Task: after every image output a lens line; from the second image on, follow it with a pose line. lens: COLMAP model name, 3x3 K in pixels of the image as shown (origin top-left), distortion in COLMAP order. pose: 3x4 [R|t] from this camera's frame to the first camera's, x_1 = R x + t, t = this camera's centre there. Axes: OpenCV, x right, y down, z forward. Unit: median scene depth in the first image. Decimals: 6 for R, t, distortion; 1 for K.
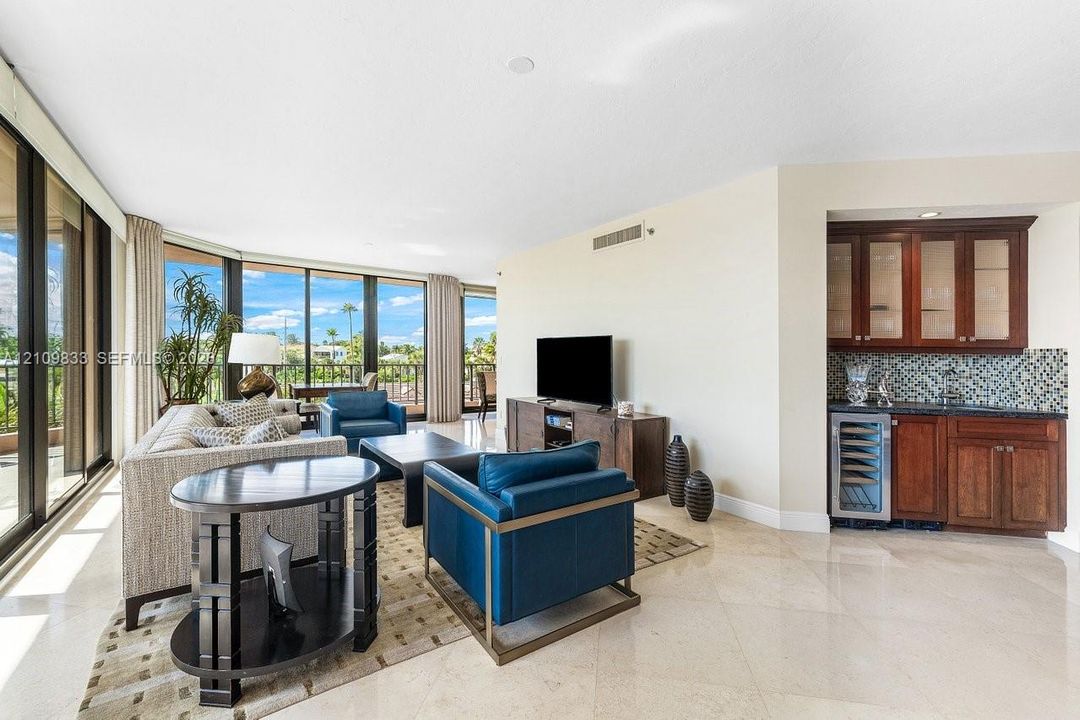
lens RADIAL K [[443.8, 0, 540.0], [0, 443.8, 360.0], [0, 0, 1]] dist [0.000008, -0.000002]
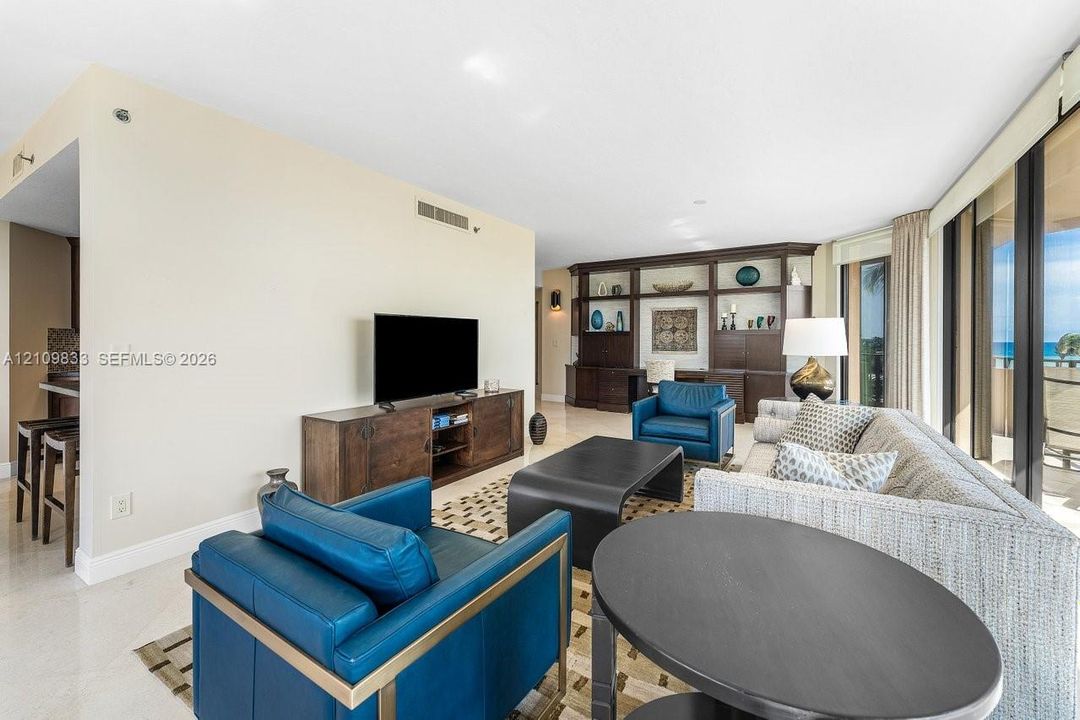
lens RADIAL K [[442.0, 0, 540.9], [0, 442.0, 336.1], [0, 0, 1]] dist [-0.000061, -0.000004]
pose [[-0.375000, 0.000435, 0.927025, -0.797980], [0.003513, 0.999993, 0.000951, -0.018535], [-0.927018, 0.003613, -0.374999, 1.184358]]
